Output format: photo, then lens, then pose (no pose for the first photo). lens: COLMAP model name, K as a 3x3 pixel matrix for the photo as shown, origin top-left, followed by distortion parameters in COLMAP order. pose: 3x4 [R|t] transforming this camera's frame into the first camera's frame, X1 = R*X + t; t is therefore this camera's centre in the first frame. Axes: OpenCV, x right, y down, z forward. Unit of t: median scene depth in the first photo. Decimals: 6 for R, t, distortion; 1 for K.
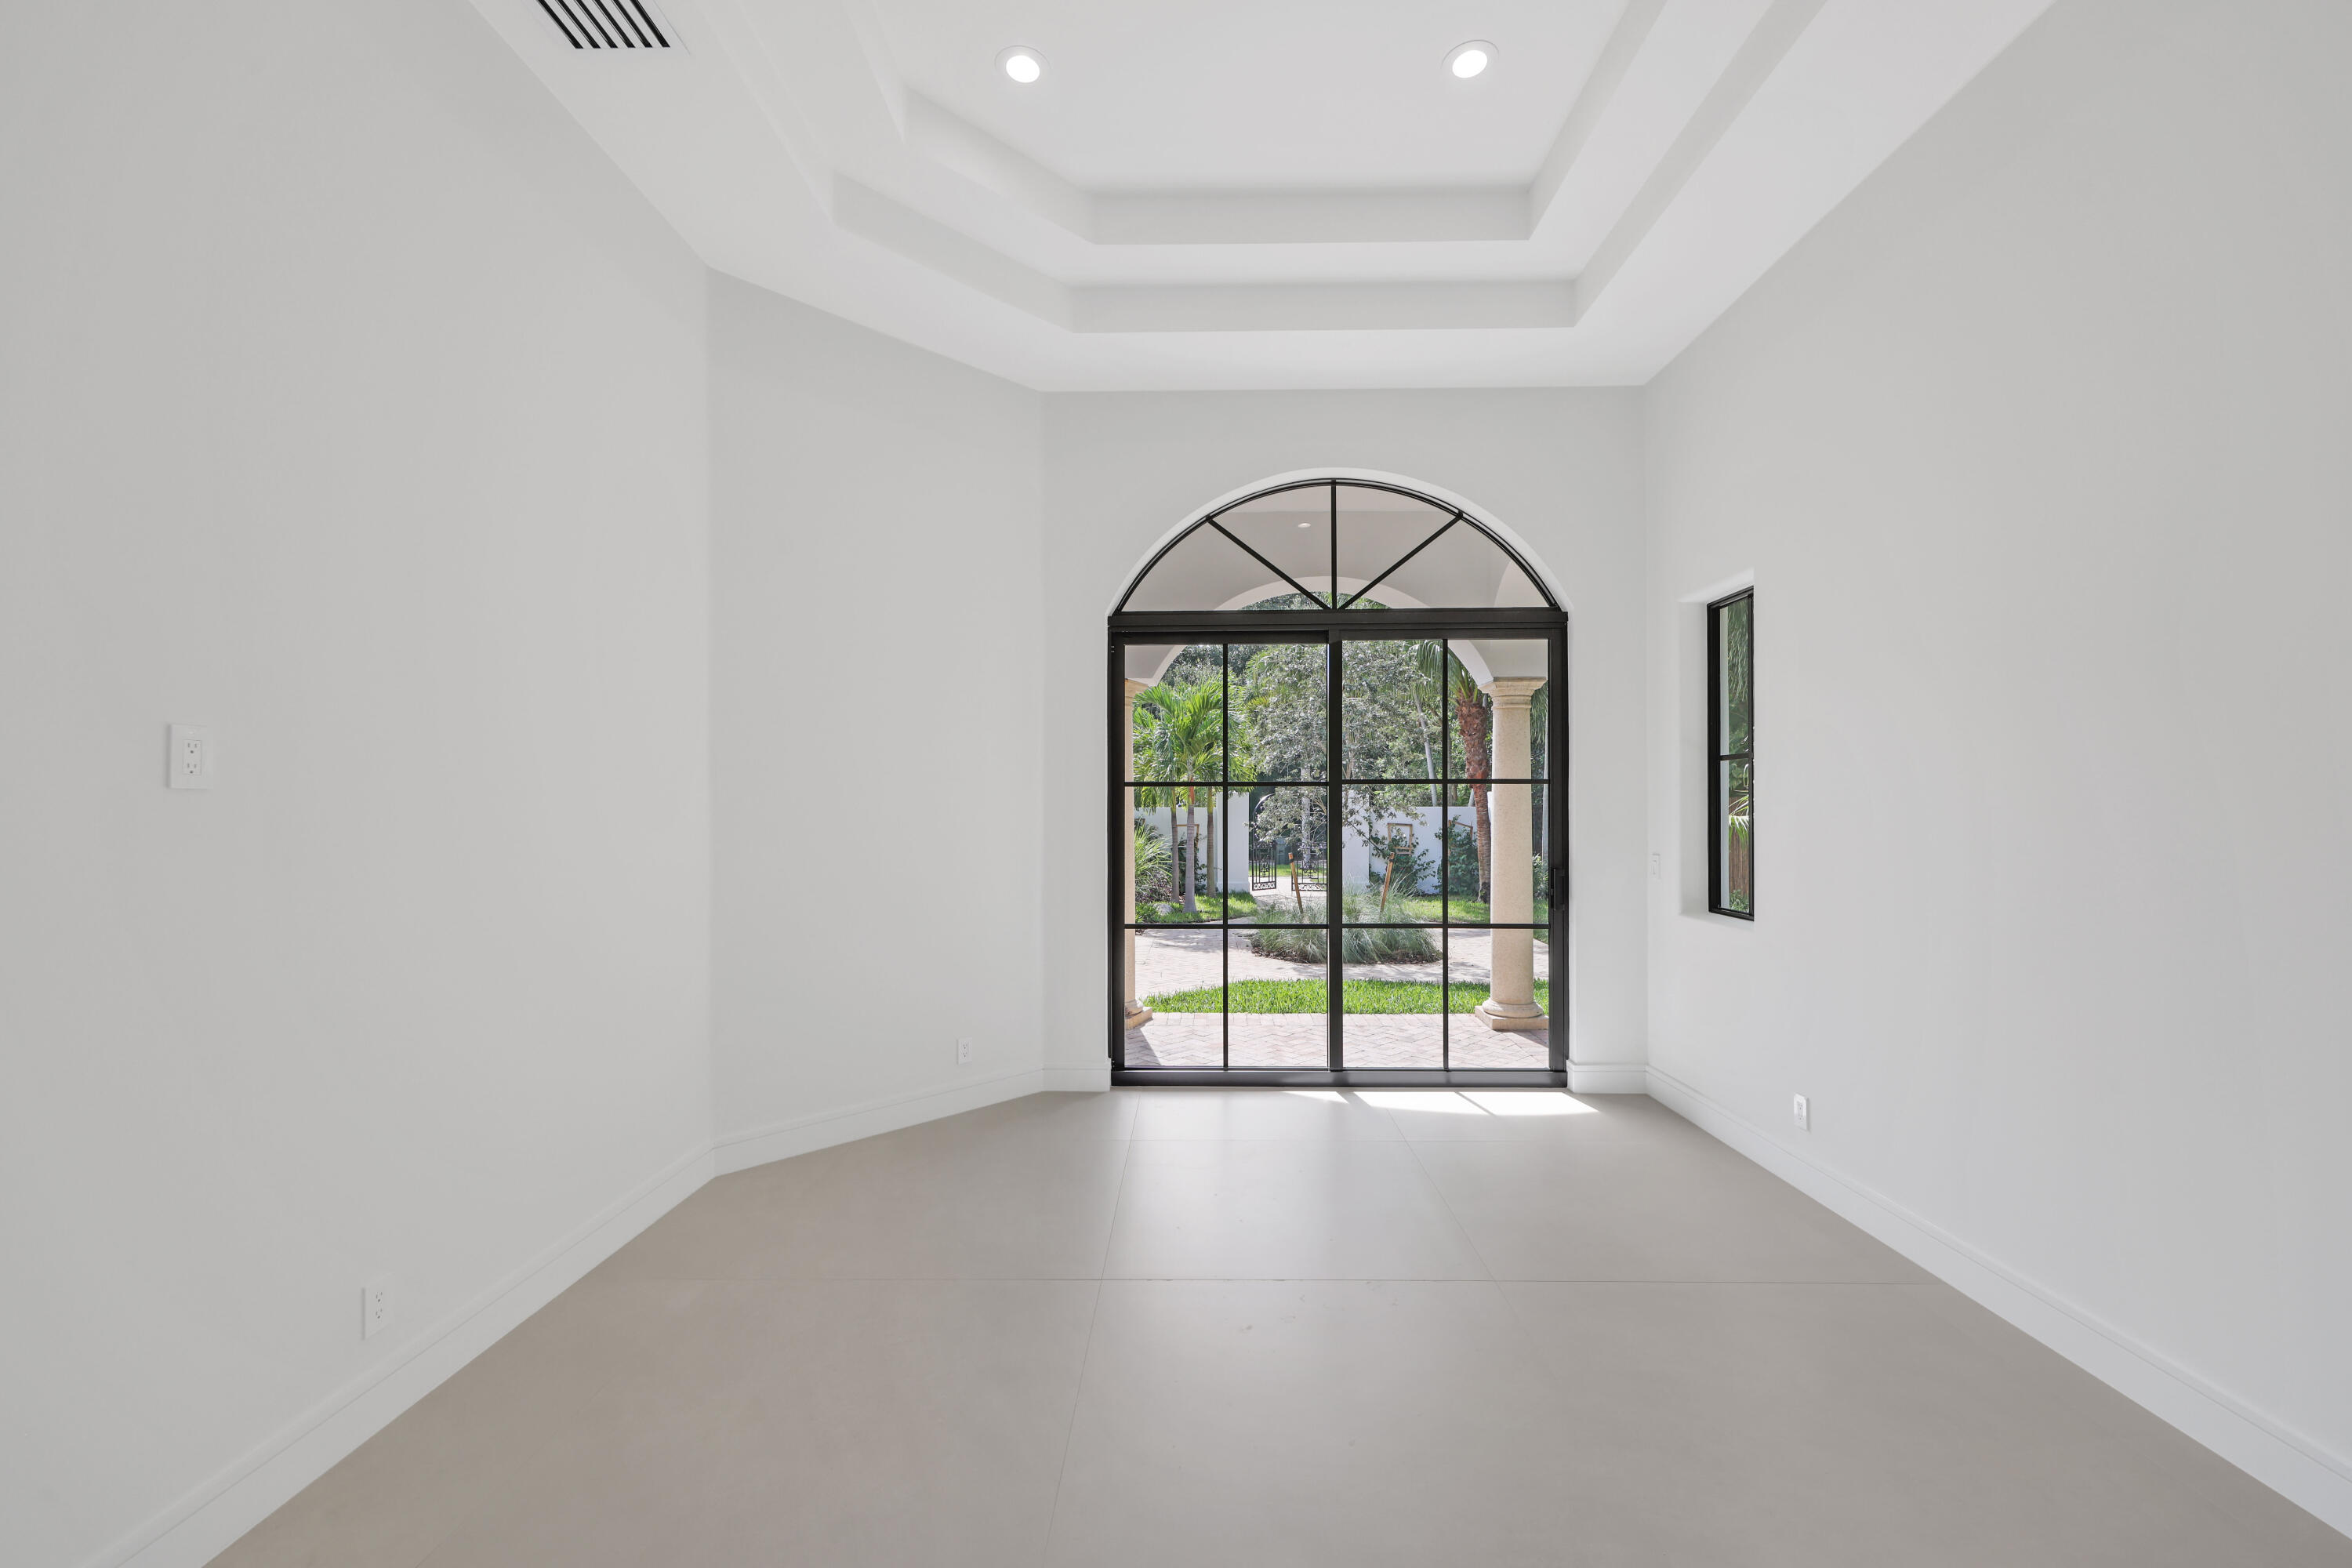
lens RADIAL K [[928.8, 0, 1176.6], [0, 928.8, 798.5], [0, 0, 1]] dist [-0.006526, 0.000219]
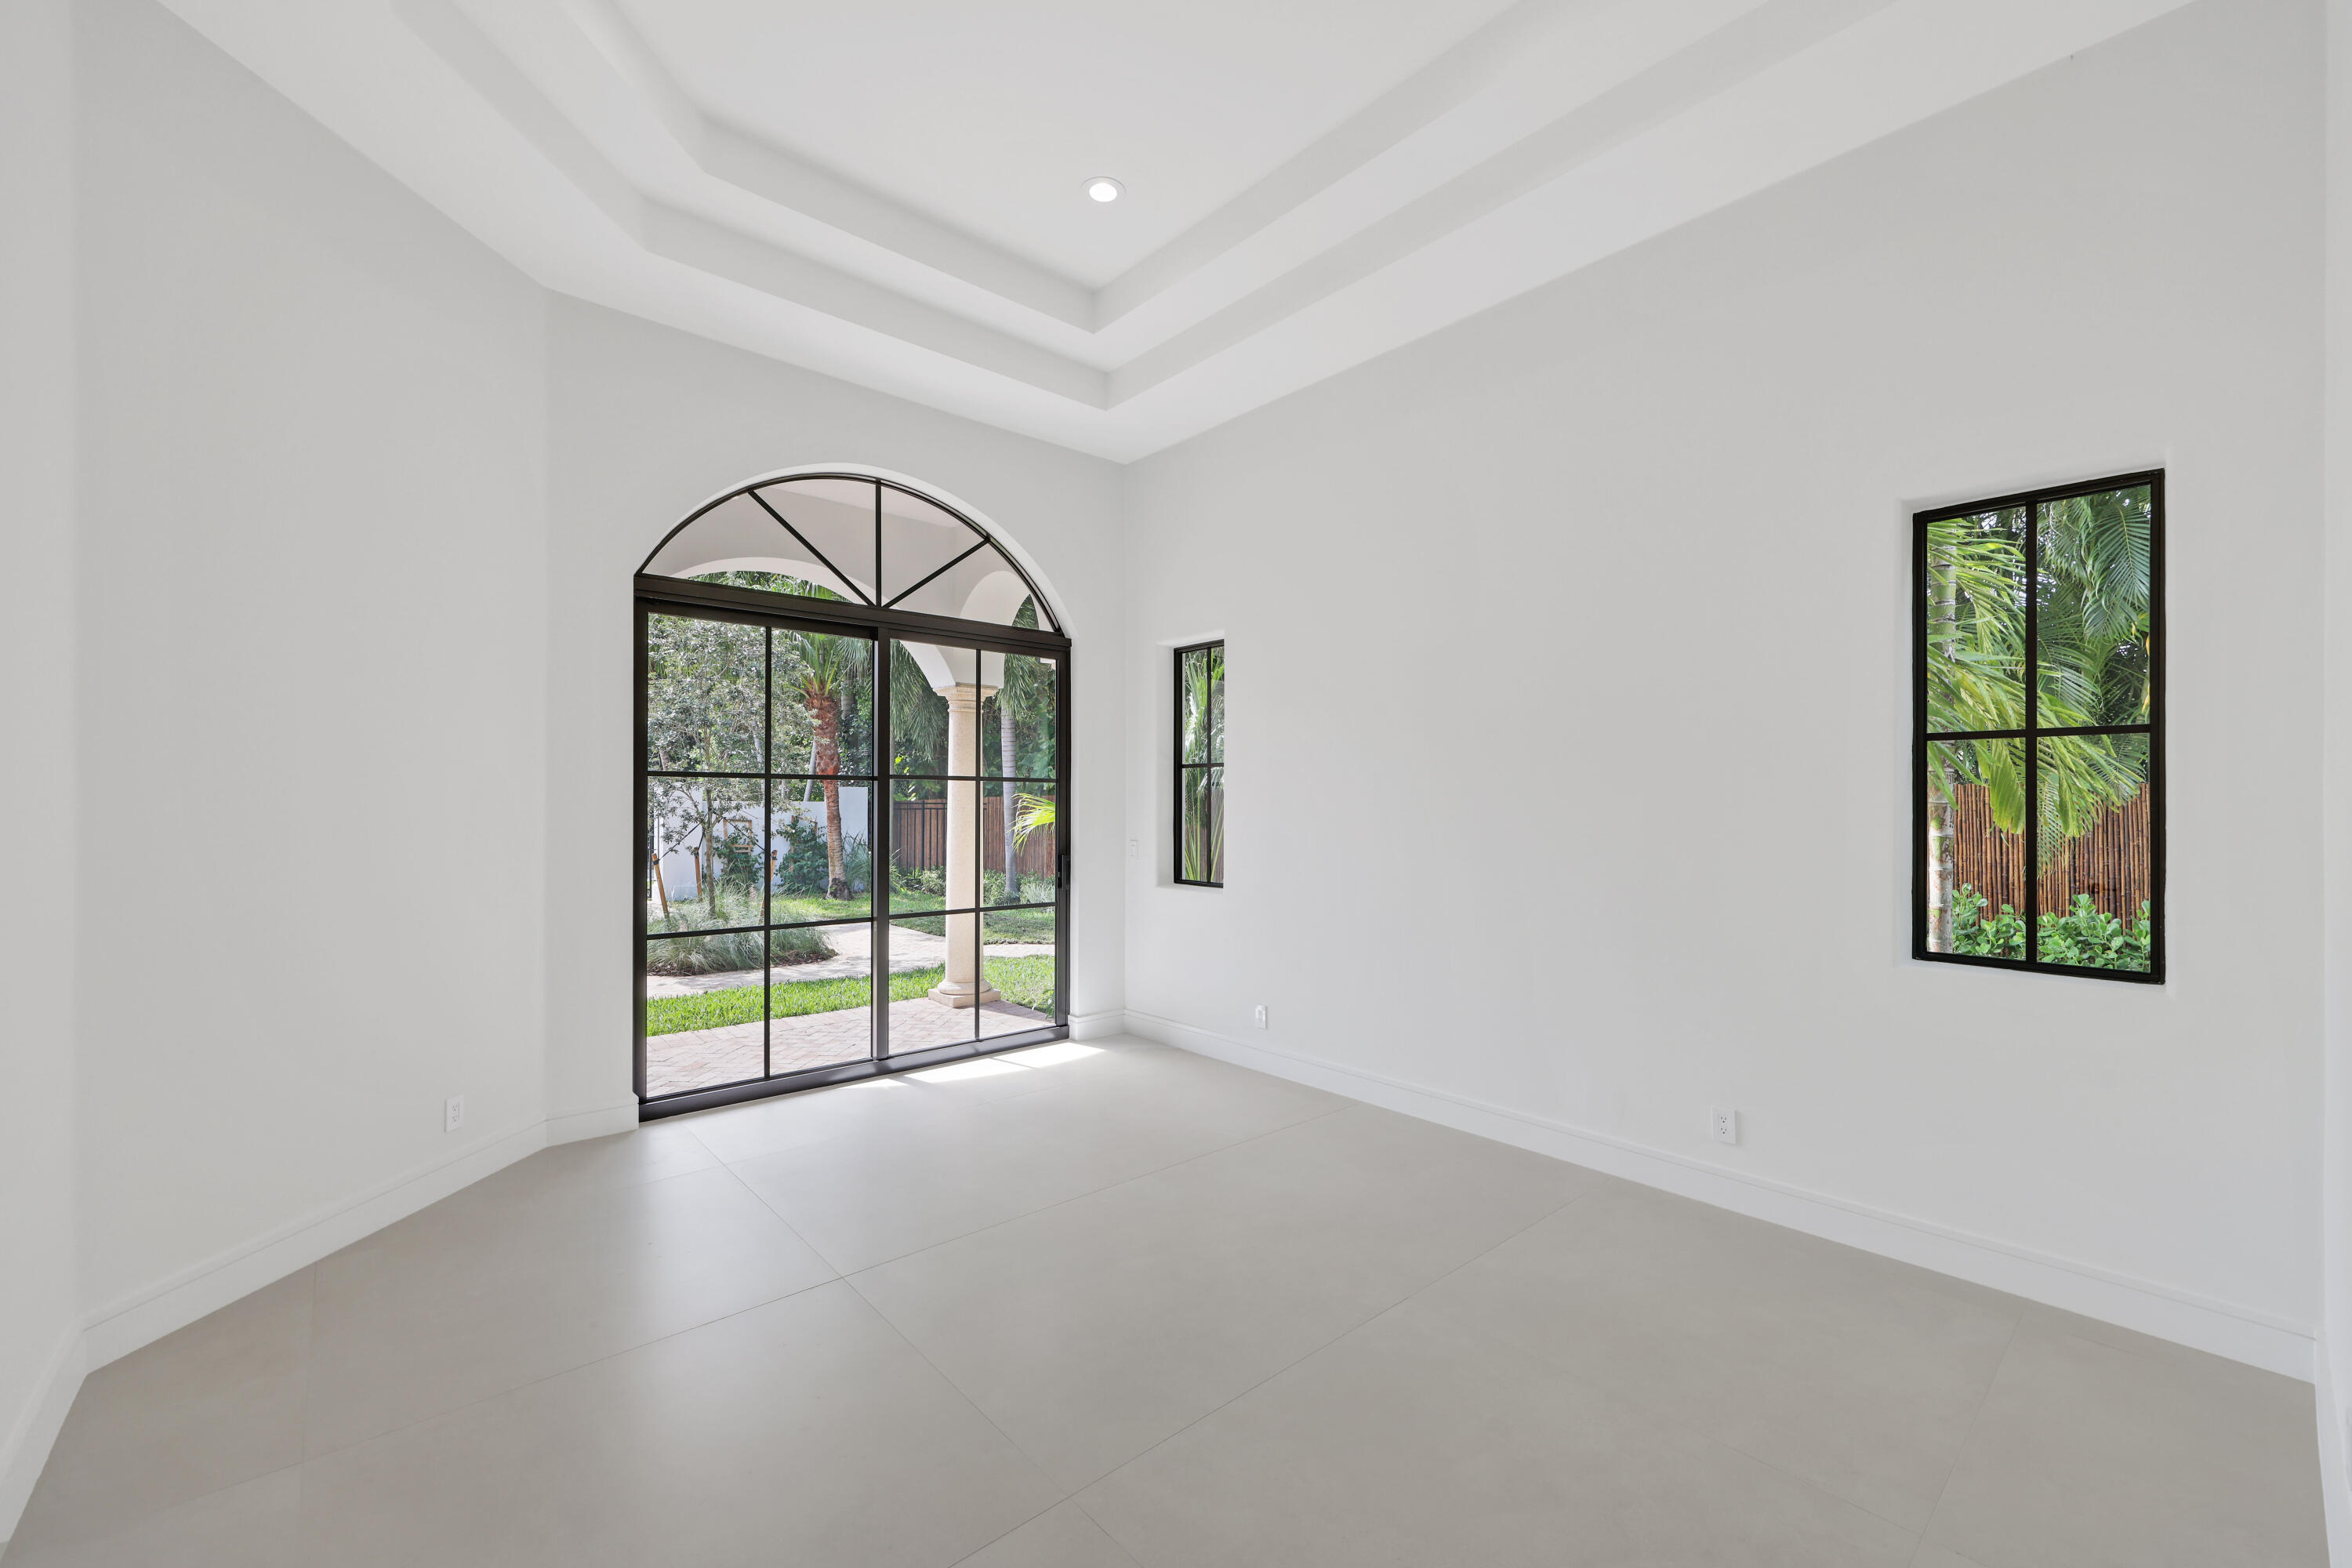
lens RADIAL K [[928.8, 0, 1210.9], [0, 928.8, 795.7], [0, 0, 1]] dist [-0.006526, 0.000219]
pose [[0.729152, 0.010163, 0.684276, -0.260078], [-0.011421, 0.999931, -0.002681, 0.001707], [-0.684256, -0.005860, 0.729218, 0.008065]]
